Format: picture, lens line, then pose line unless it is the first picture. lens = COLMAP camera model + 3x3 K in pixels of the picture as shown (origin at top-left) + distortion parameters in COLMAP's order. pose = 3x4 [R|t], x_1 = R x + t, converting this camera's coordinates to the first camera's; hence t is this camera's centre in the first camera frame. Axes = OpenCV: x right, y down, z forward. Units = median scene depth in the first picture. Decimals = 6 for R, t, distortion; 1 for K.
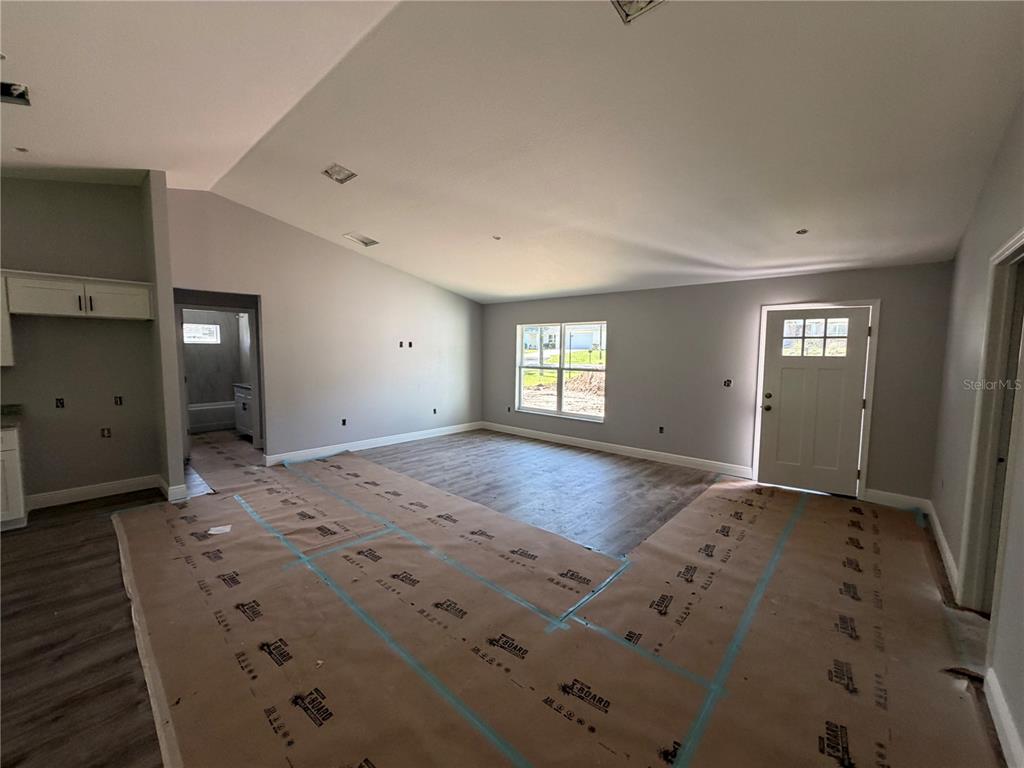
lens RADIAL K [[408.3, 0, 508.6], [0, 408.3, 383.8], [0, 0, 1]] dist [-0.000216, -0.000169]
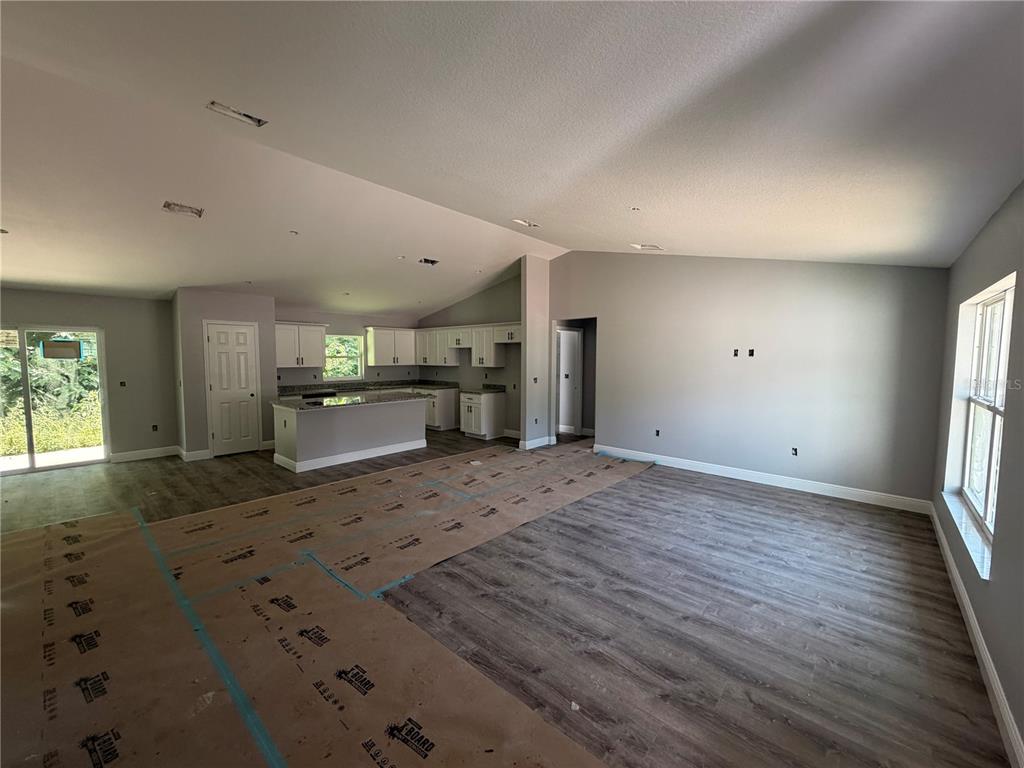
lens RADIAL K [[408.3, 0, 512.1], [0, 408.3, 383.9], [0, 0, 1]] dist [-0.000216, -0.000169]
pose [[0.005896, 0.058292, -0.998282, 0.781392], [-0.083792, 0.994817, 0.057595, -0.070558], [0.996466, 0.083308, 0.010750, 0.857614]]
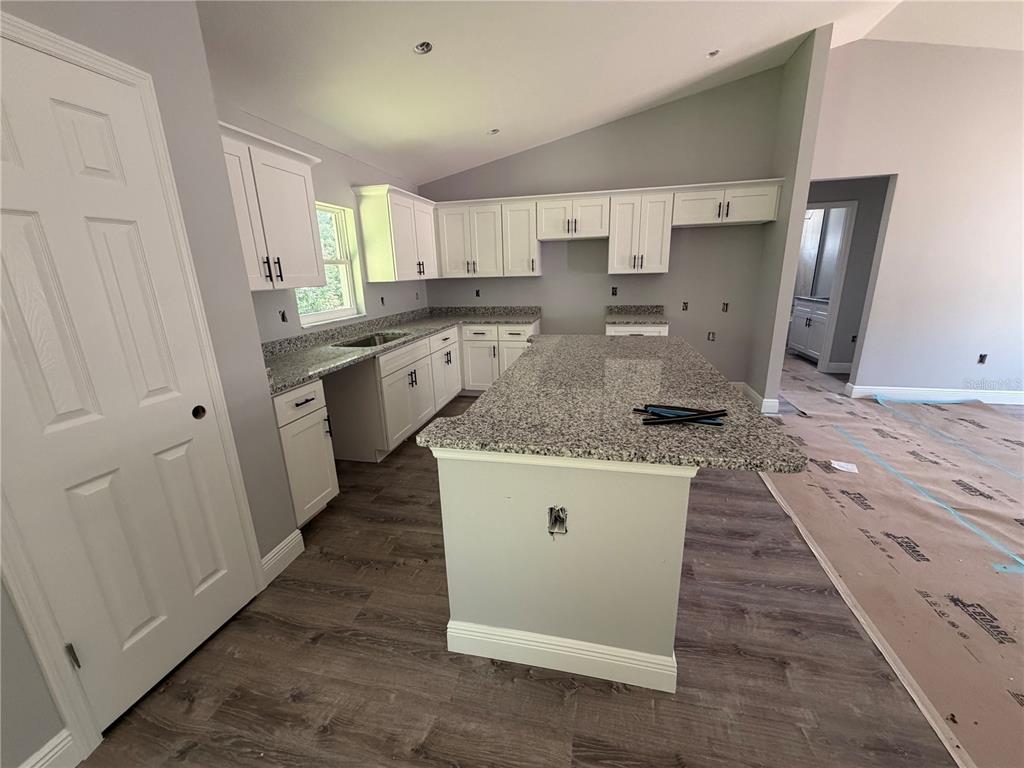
lens RADIAL K [[408.3, 0, 511.3], [0, 408.3, 383.3], [0, 0, 1]] dist [-0.000216, -0.000169]
pose [[0.490818, 0.212088, -0.845054, -0.282055], [-0.039626, 0.974350, 0.221523, 0.020573], [0.870361, -0.075241, 0.486633, -0.006949]]
